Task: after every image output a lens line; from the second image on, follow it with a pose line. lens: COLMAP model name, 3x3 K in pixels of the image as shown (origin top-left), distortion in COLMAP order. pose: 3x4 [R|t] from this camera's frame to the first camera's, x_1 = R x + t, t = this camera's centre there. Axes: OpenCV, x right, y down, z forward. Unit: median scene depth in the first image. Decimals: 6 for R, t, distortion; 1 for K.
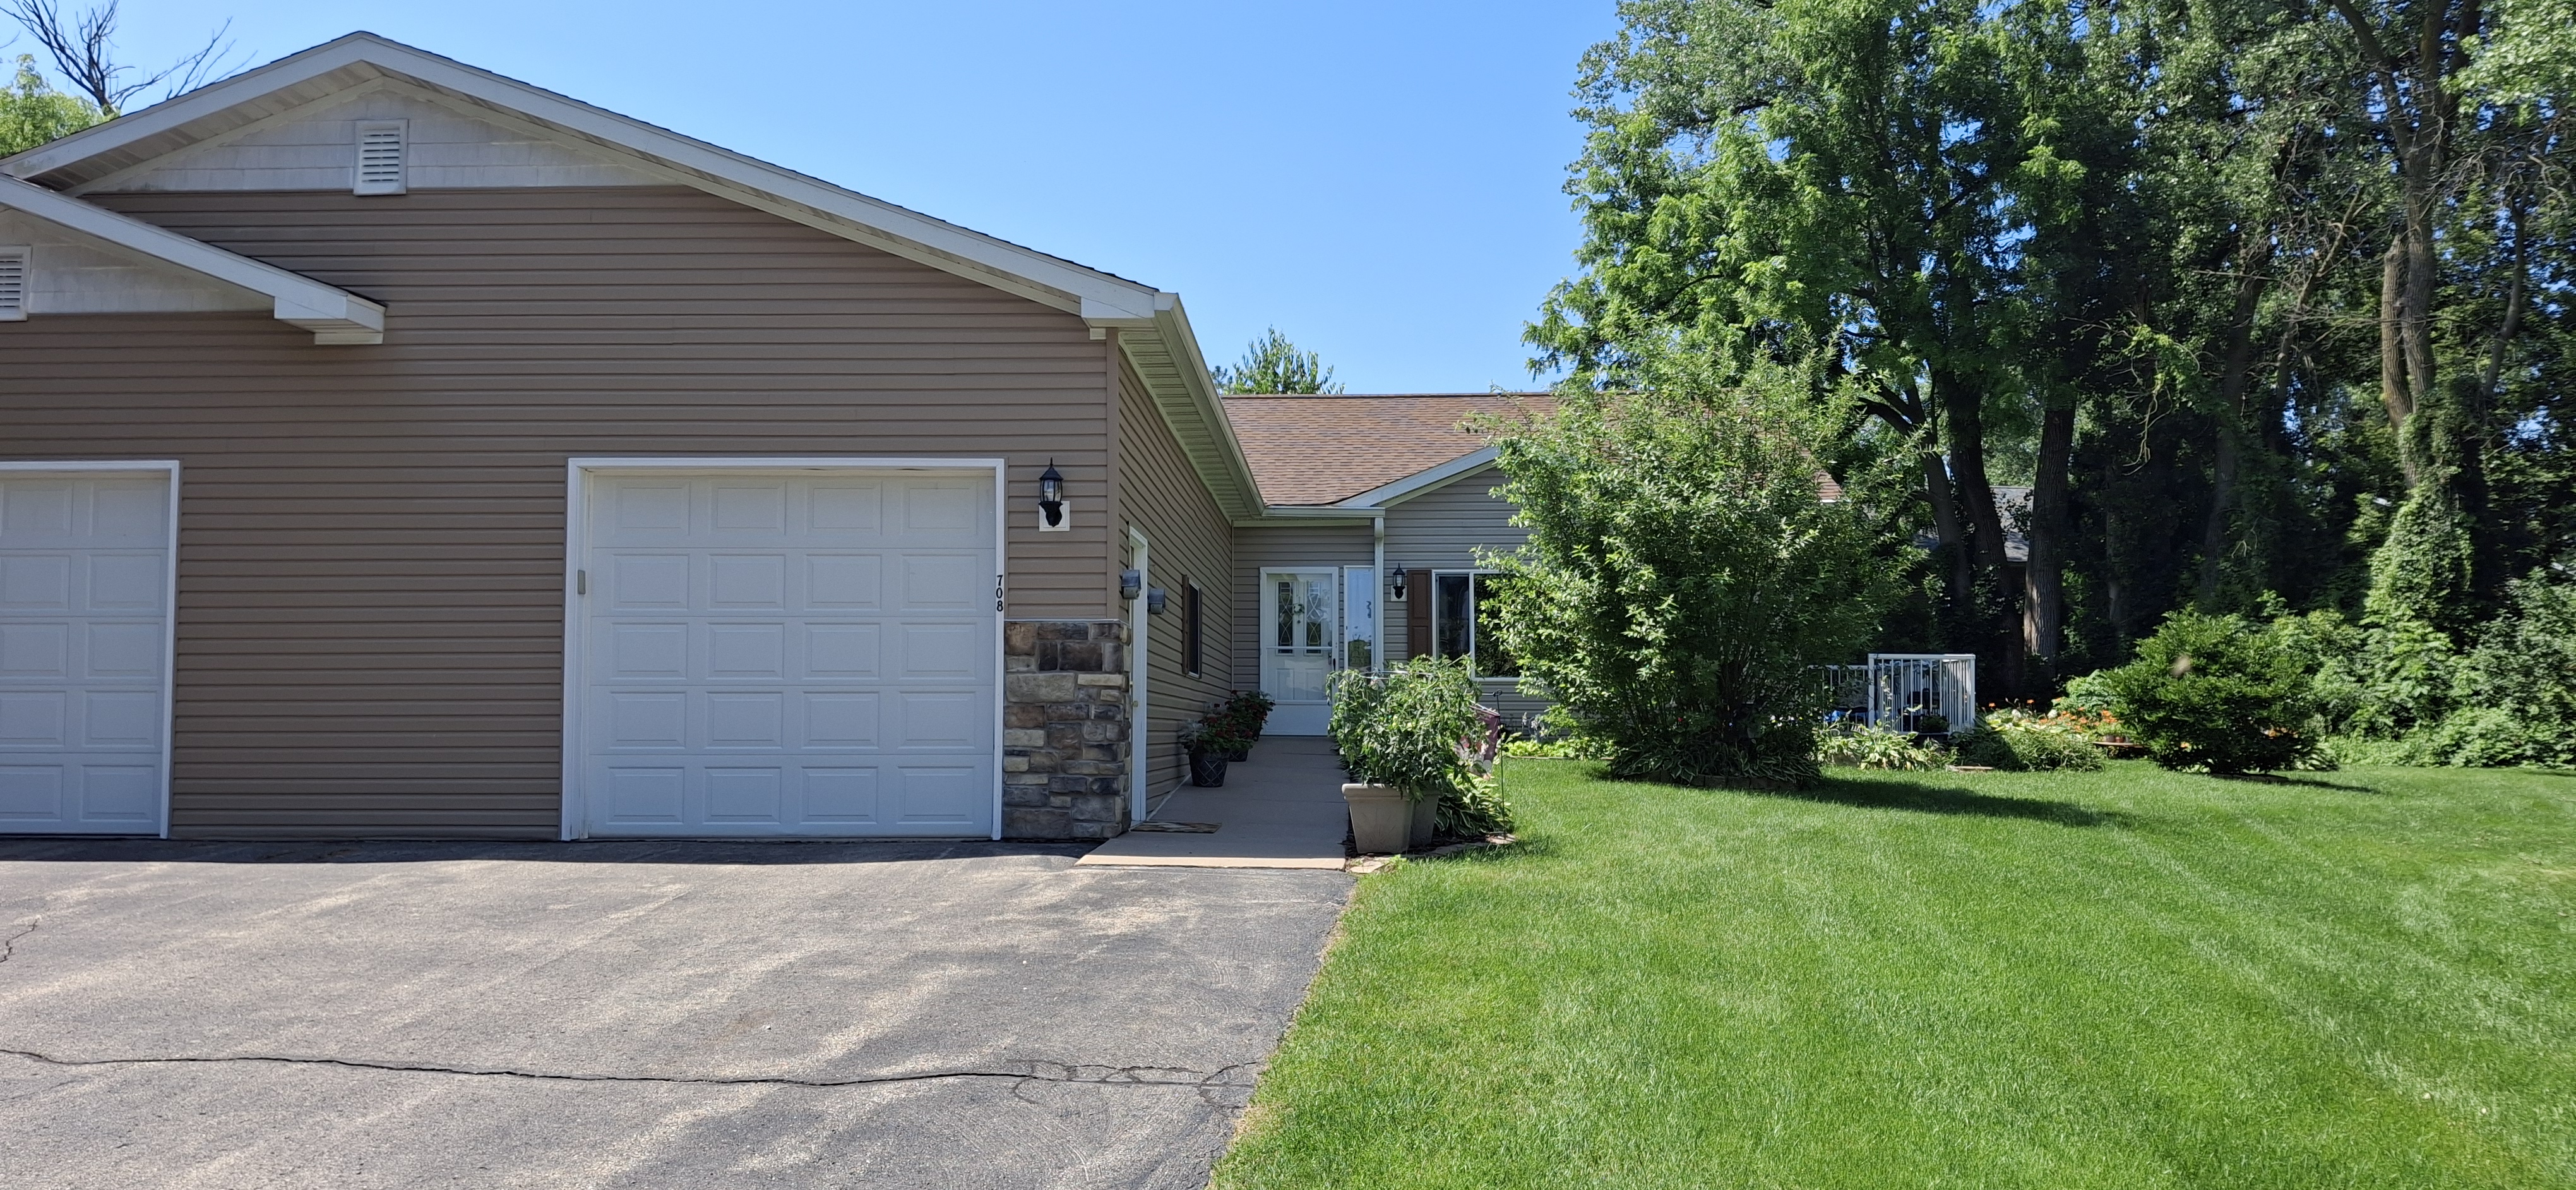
lens RADIAL K [[1804.3, 0, 1286.4], [0, 1804.3, 651.4], [0, 0, 1]] dist [0.100627, -0.000264]
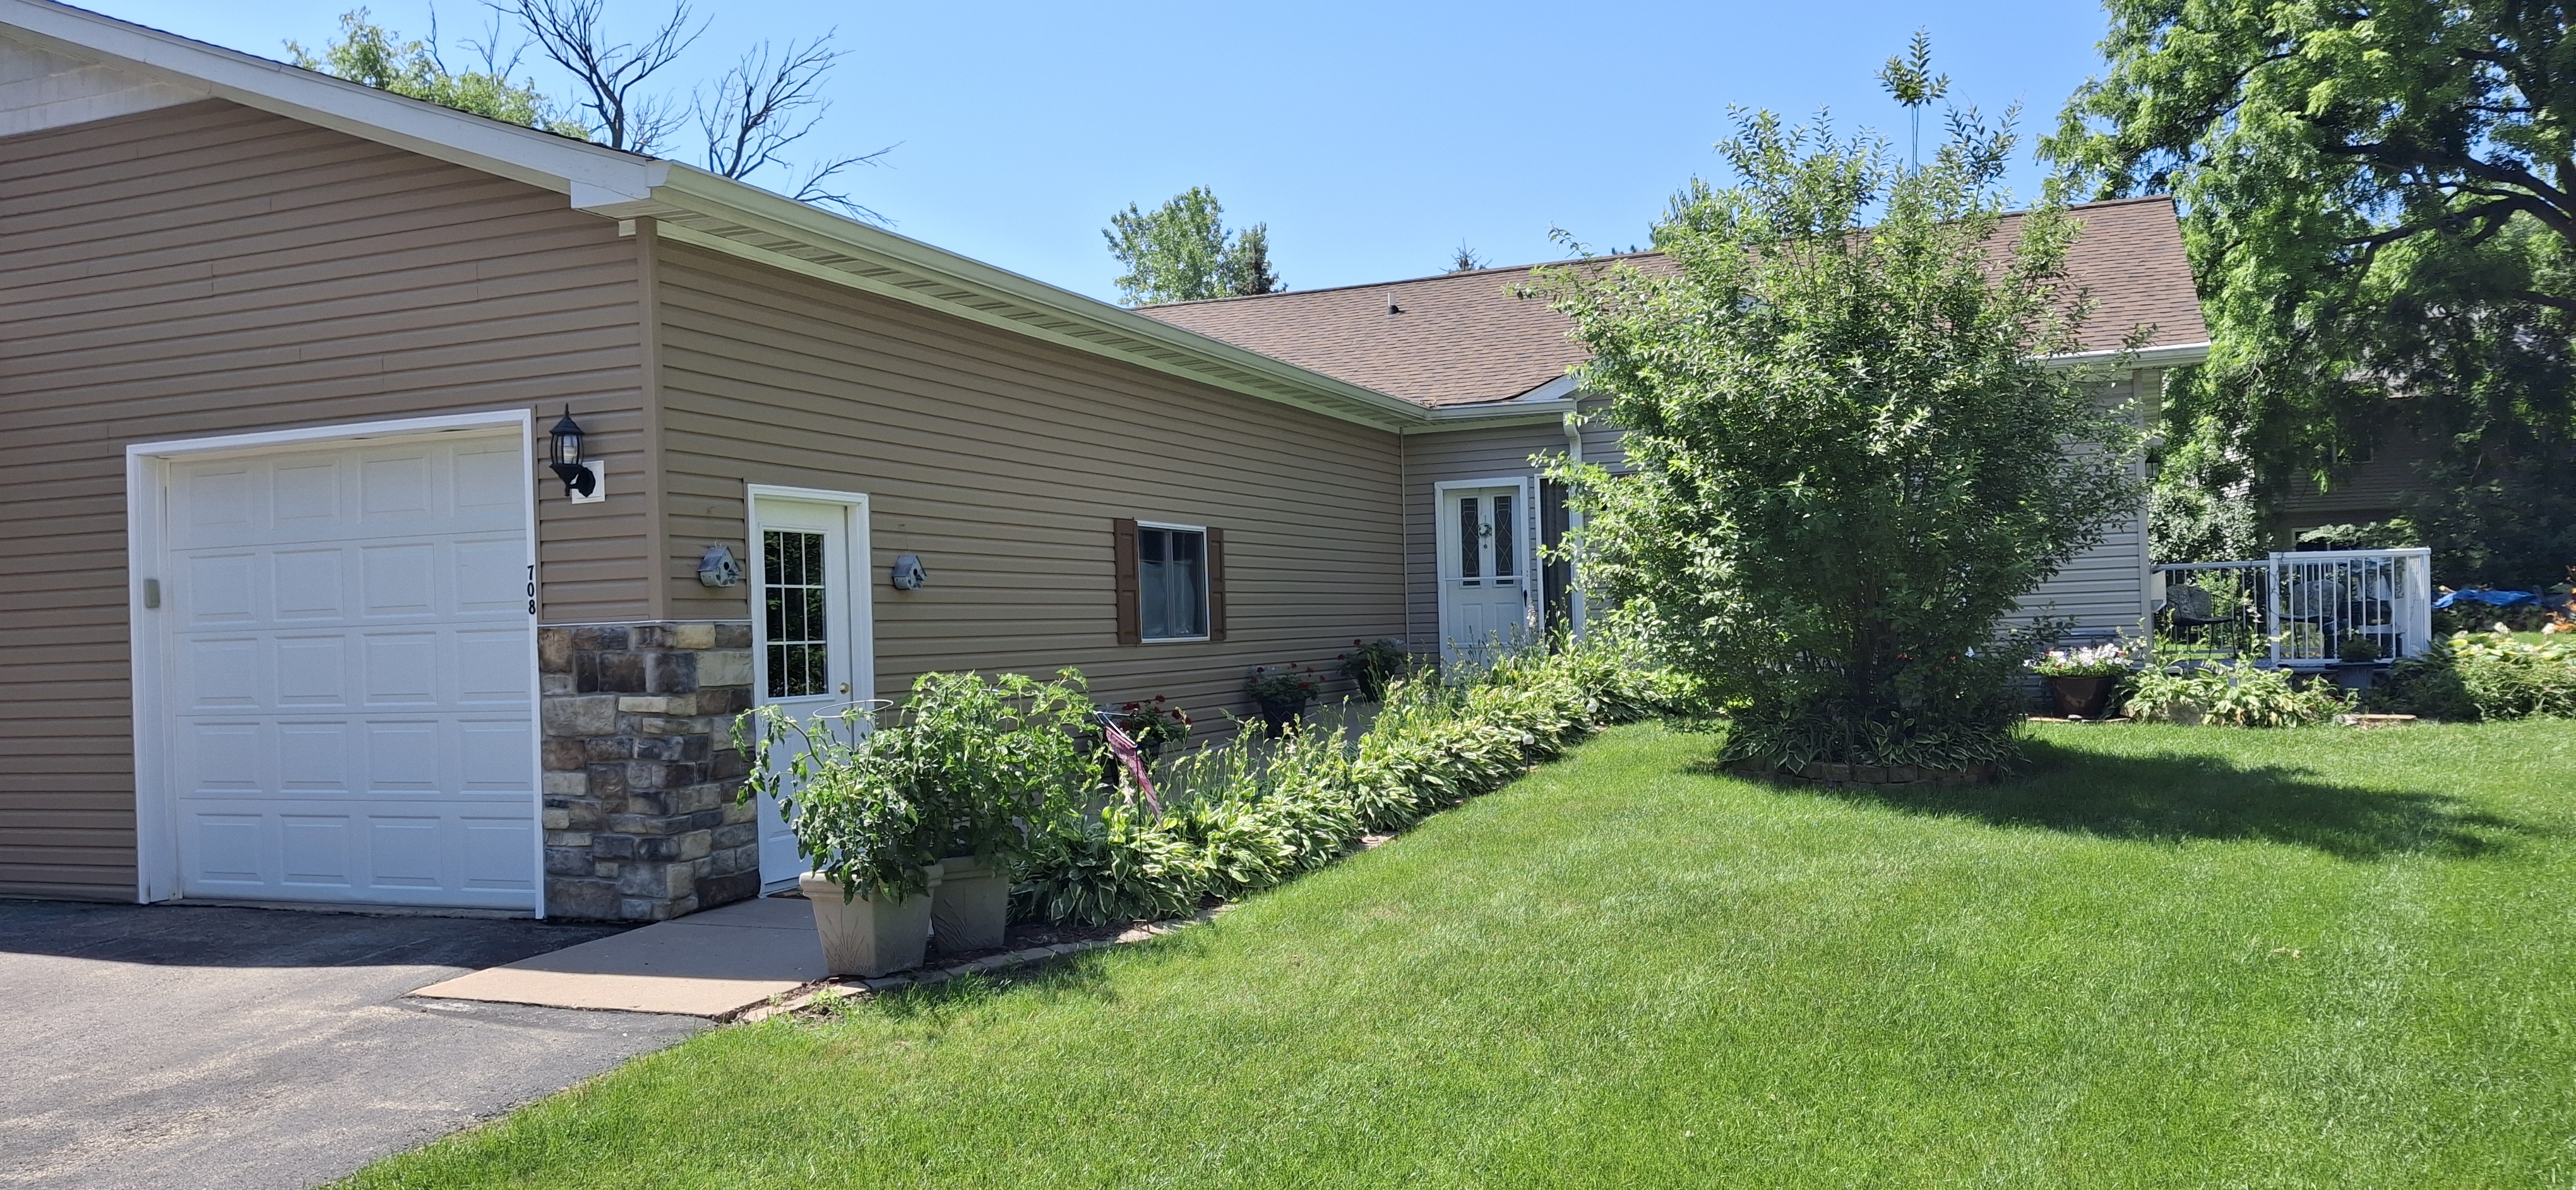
lens RADIAL K [[1881.7, 0, 1289.1], [0, 1881.7, 638.0], [0, 0, 1]] dist [-0.003599, -0.000617]
pose [[0.949930, -0.029849, -0.311033, 0.373109], [0.045706, 0.997994, 0.043815, -0.031619], [0.309101, -0.055837, 0.949389, 0.352737]]
